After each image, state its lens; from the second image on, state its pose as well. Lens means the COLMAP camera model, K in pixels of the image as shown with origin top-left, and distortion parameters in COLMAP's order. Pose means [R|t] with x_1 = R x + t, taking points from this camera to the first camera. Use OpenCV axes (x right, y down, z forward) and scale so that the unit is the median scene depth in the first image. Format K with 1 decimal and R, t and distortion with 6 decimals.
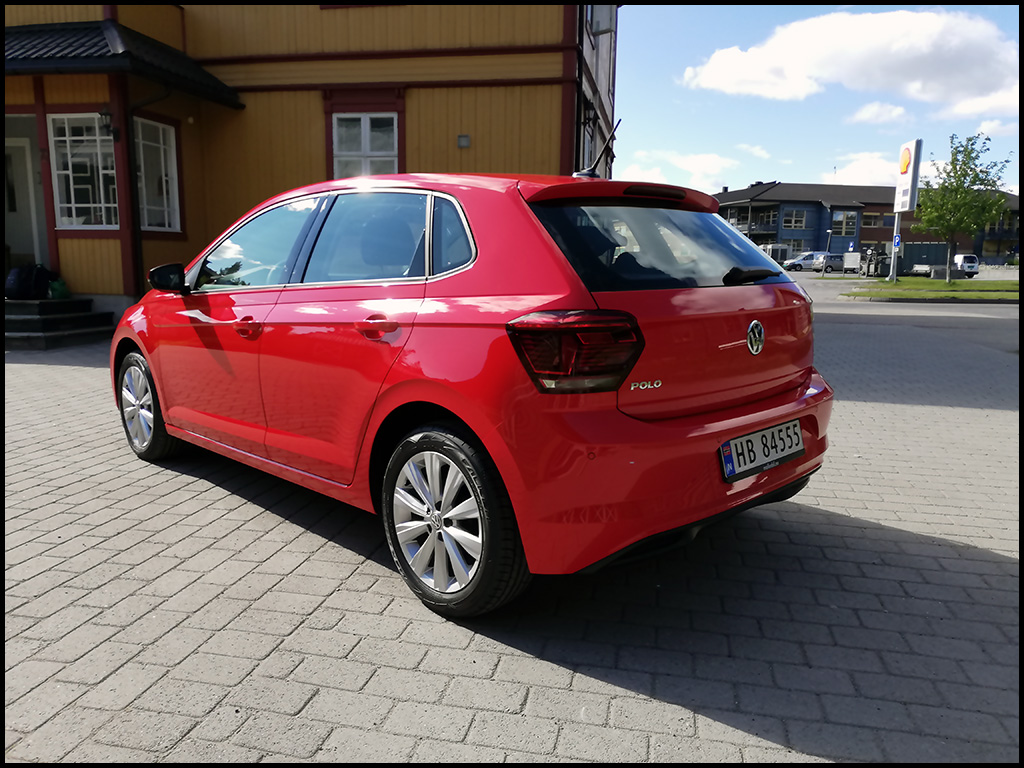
lens RADIAL K [[767.7, 0, 509.0], [0, 767.7, 394.1], [0, 0, 1]] dist [0.006869, 0.001103]
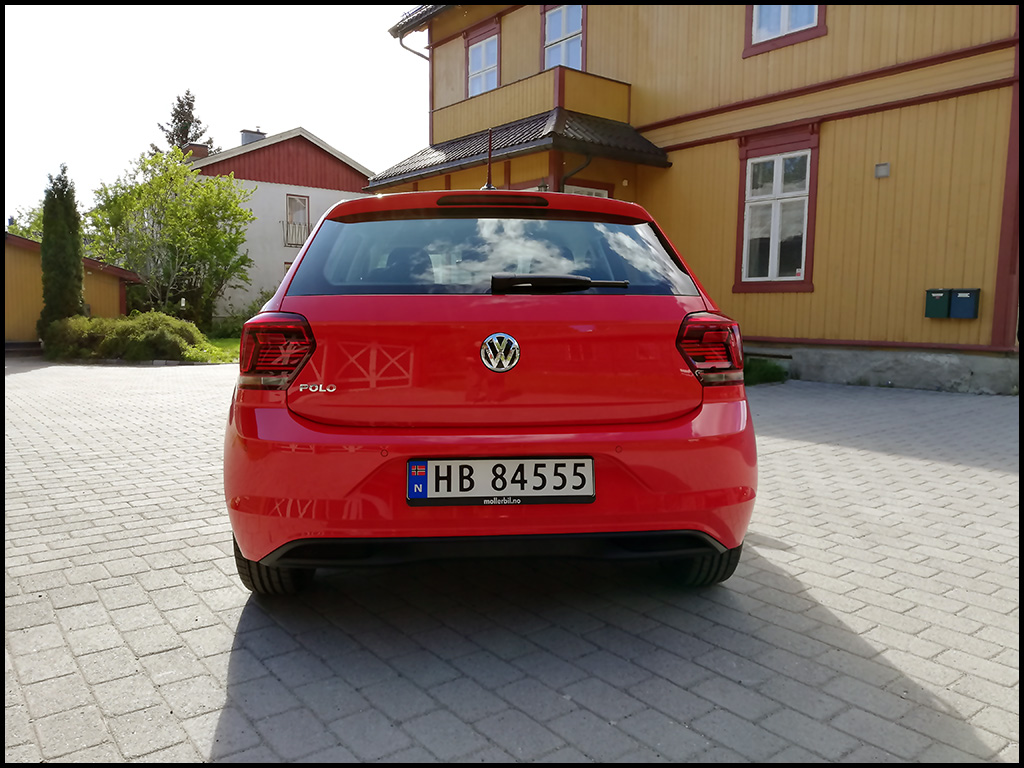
lens RADIAL K [[779.1, 0, 512.0], [0, 779.1, 384.0], [0, 0, 1]] dist [-0.002454, 0.000366]
pose [[0.757126, 0.053086, -0.651108, 0.212511], [-0.109327, 0.992933, -0.046174, 0.000547], [0.644055, 0.106143, 0.757579, 0.079339]]
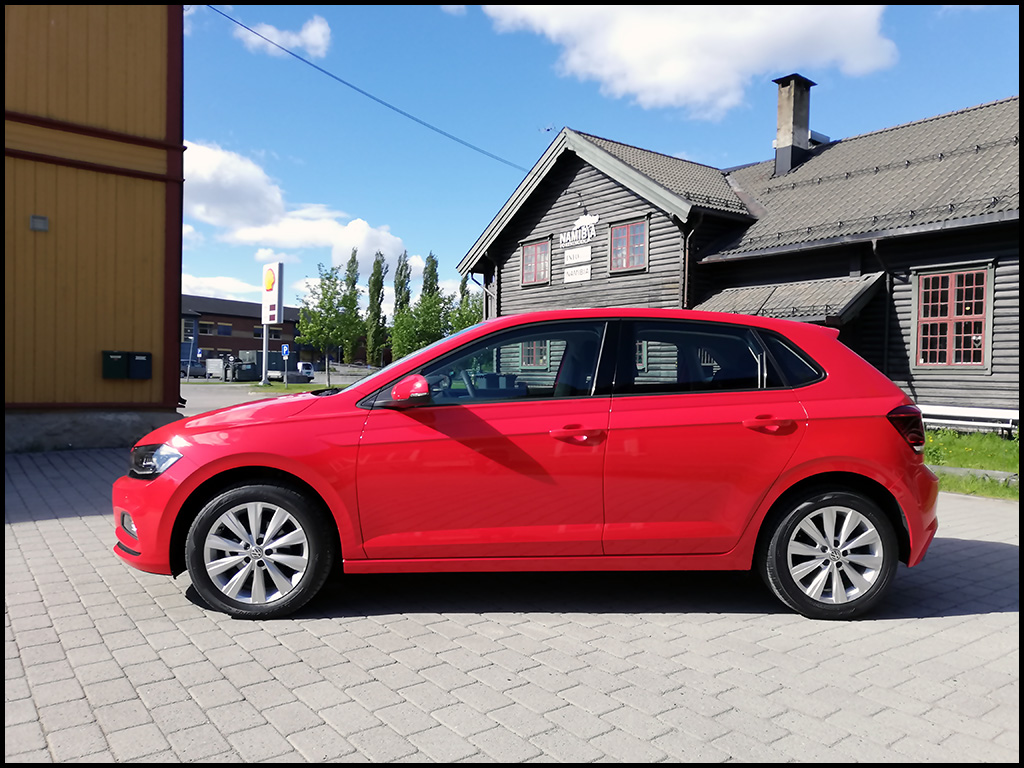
lens RADIAL K [[762.2, 0, 516.0], [0, 762.2, 387.2], [0, 0, 1]] dist [0.001243, -0.000044]
pose [[0.657813, -0.008931, 0.753128, -0.342833], [0.116713, 0.989060, -0.090213, -0.018480], [-0.744084, 0.147243, 0.651659, 0.102183]]
